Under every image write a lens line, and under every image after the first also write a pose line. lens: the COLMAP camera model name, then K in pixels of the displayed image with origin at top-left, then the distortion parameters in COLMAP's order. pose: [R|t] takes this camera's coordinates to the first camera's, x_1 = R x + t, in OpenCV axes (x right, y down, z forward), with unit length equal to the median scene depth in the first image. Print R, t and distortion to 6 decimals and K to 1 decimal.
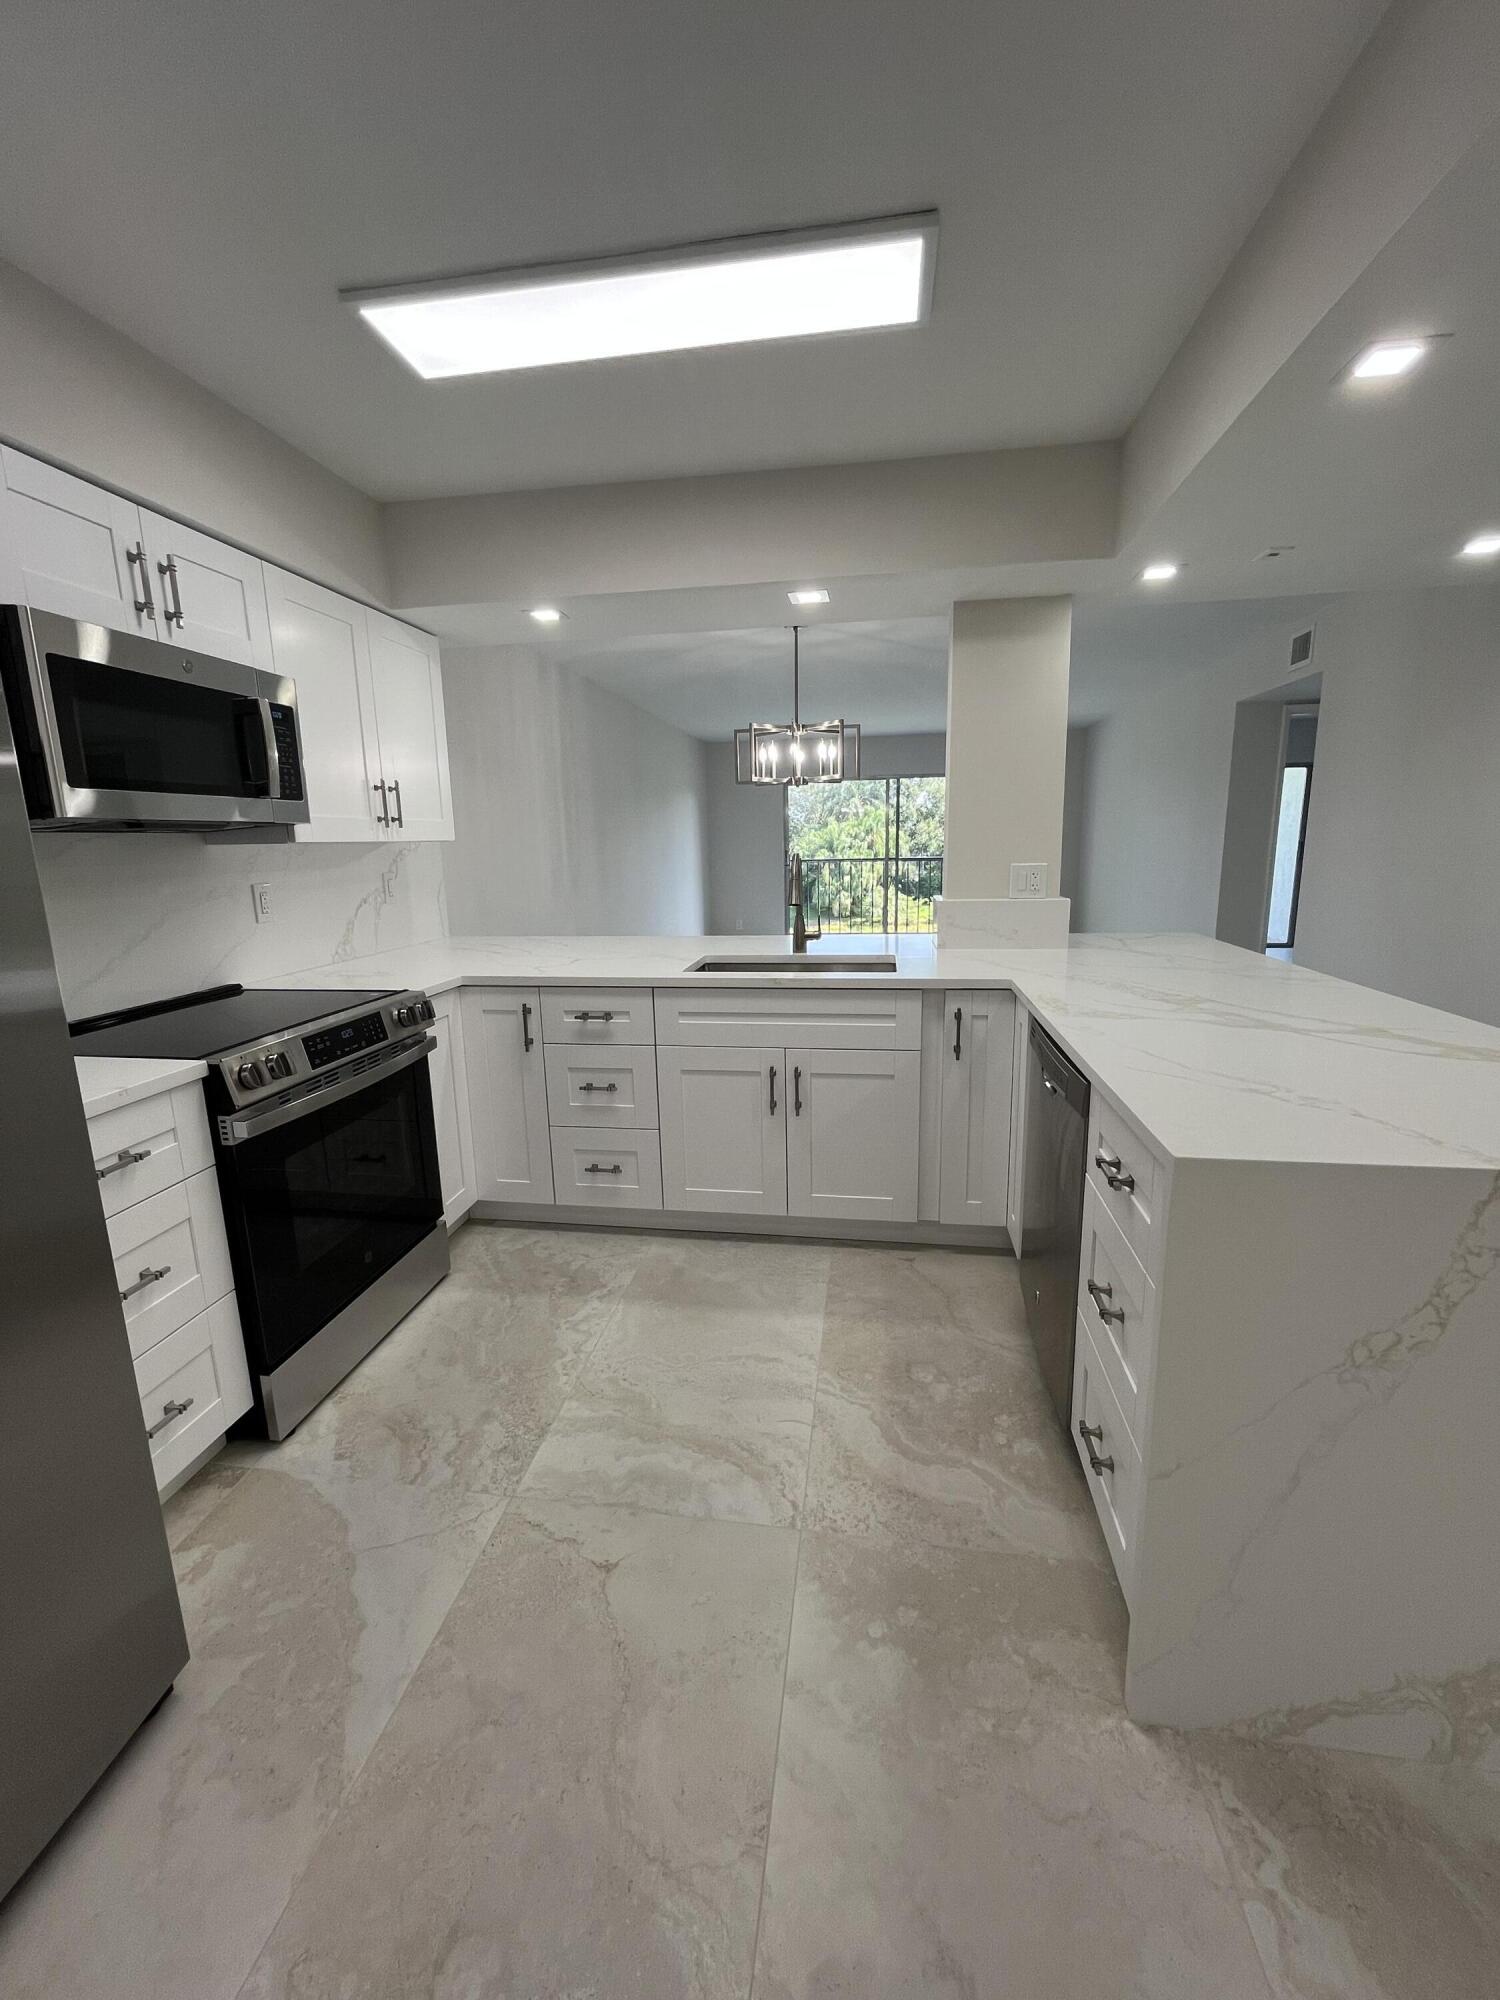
lens RADIAL K [[810.7, 0, 751.6], [0, 810.7, 999.4], [0, 0, 1]] dist [-0.000251, -0.000418]
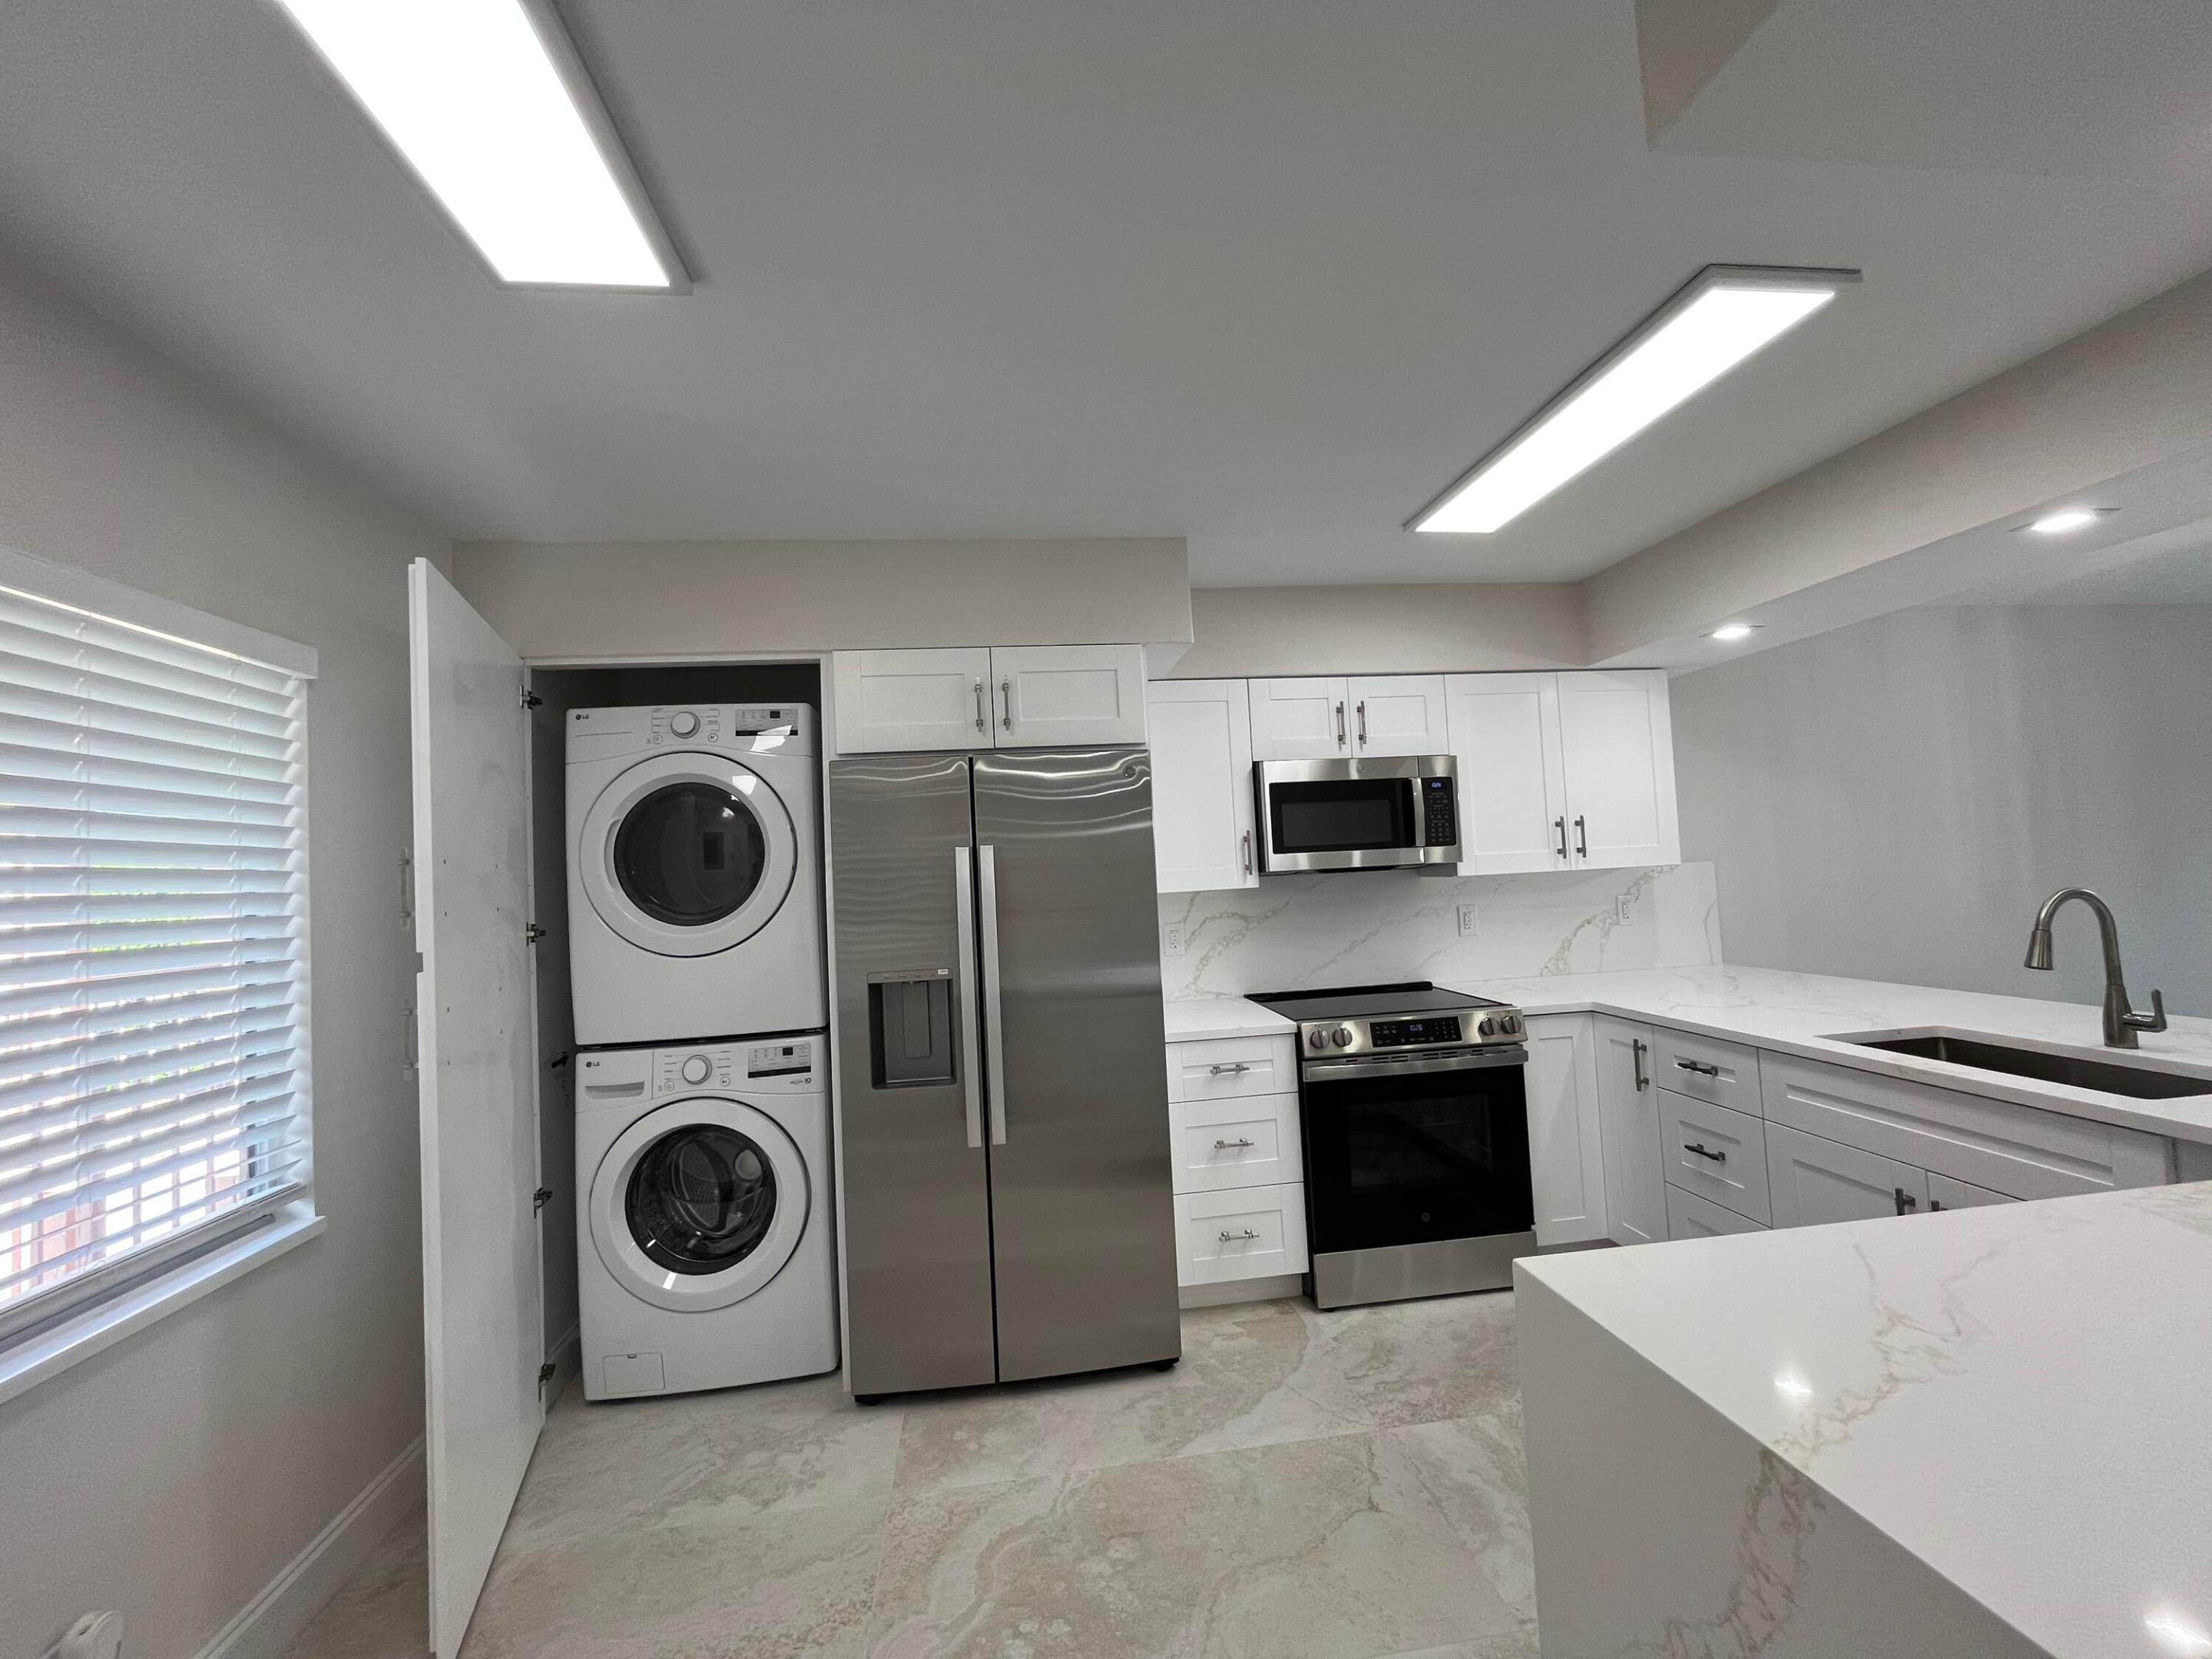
lens RADIAL K [[896.6, 0, 1102.3], [0, 896.6, 831.9], [0, 0, 1]] dist [-0.000251, -0.000418]
pose [[0.276841, -0.038000, -0.960164, 0.762701], [-0.144734, 0.986169, -0.080760, -0.079490], [0.949953, 0.161326, 0.267513, 0.091402]]
